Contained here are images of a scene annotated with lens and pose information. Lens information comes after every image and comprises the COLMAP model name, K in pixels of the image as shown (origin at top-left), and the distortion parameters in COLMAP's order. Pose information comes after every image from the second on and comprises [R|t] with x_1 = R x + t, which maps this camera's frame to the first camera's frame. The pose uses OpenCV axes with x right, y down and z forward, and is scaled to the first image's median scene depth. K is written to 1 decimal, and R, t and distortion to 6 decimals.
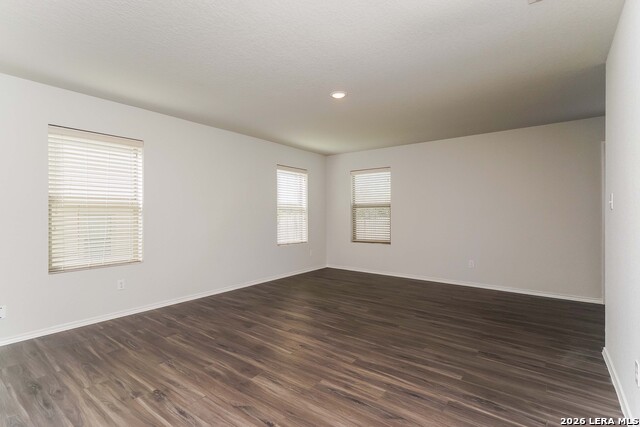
lens RADIAL K [[298.2, 0, 320.0], [0, 298.2, 213.5], [0, 0, 1]] dist [0.000459, -0.000186]
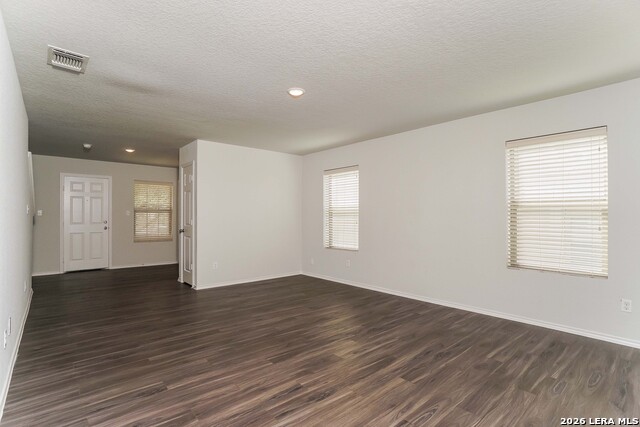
lens RADIAL K [[322.6, 0, 320.0], [0, 322.6, 213.5], [0, 0, 1]] dist [-0.028465, 0.000596]
pose [[-0.193831, -0.006790, -0.981012, 1.003323], [-0.005577, 0.999968, -0.005819, -0.003245], [0.981019, 0.004343, -0.193862, 1.218873]]
